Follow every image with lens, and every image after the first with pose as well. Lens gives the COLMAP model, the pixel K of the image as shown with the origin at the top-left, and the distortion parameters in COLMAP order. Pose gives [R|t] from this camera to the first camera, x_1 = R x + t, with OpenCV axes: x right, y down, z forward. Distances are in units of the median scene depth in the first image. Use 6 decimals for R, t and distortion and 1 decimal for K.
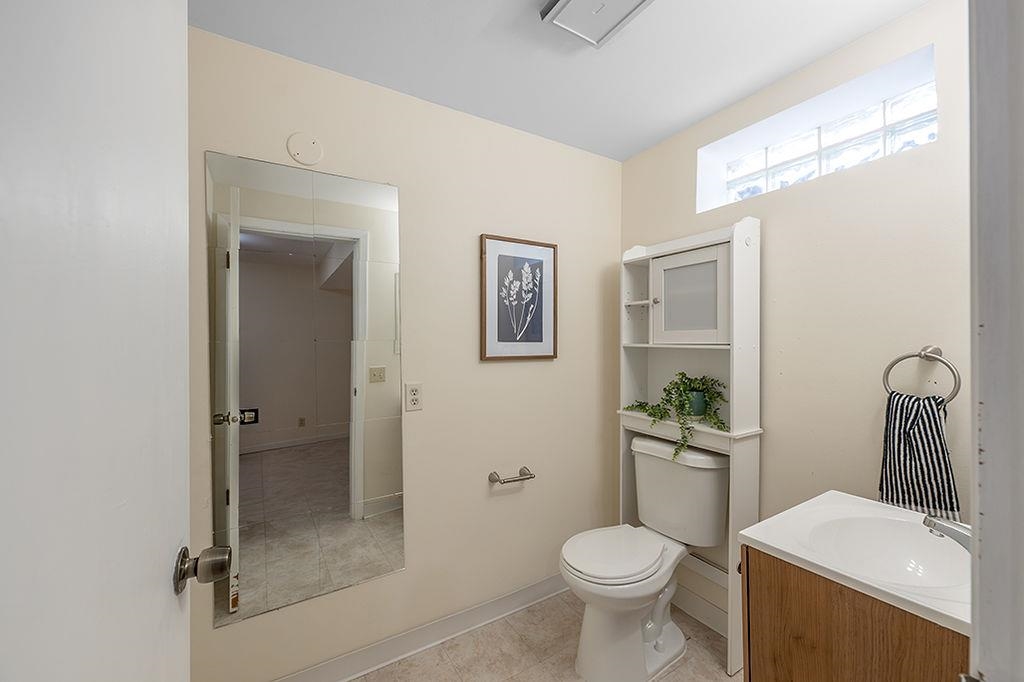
lens RADIAL K [[406.1, 0, 513.3], [0, 406.1, 338.9], [0, 0, 1]] dist [0.001531, -0.000395]
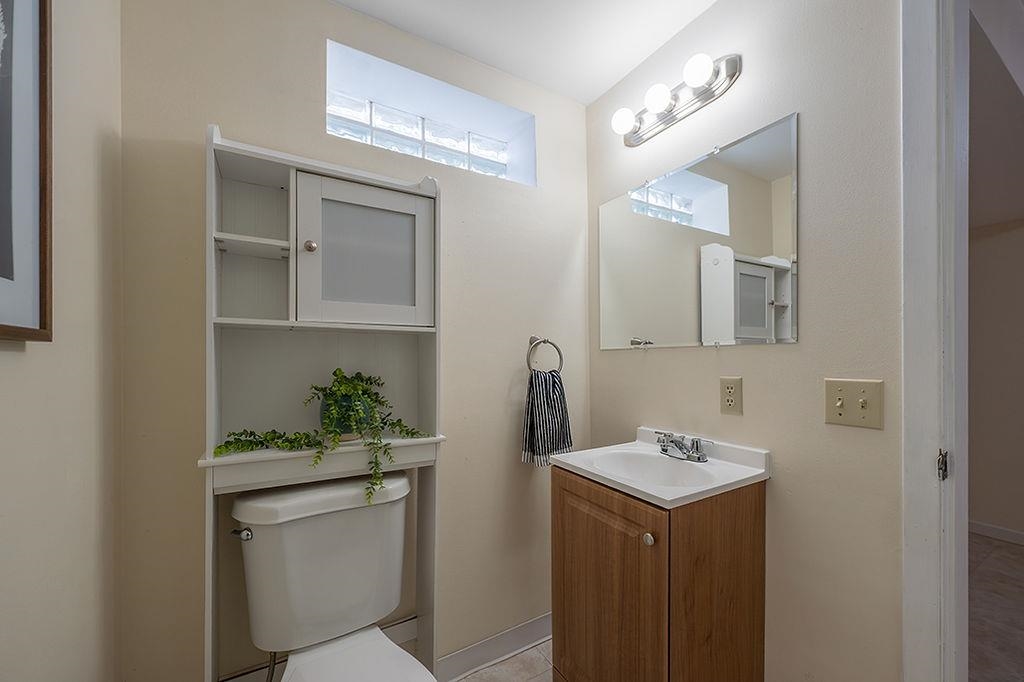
lens RADIAL K [[406.1, 0, 533.9], [0, 406.1, 360.5], [0, 0, 1]] dist [0.001531, -0.000395]
pose [[-0.003960, 0.002872, 0.999988, -0.234183], [0.002124, 0.999994, -0.002864, 0.073135], [-0.999990, 0.002112, -0.003966, 0.707181]]
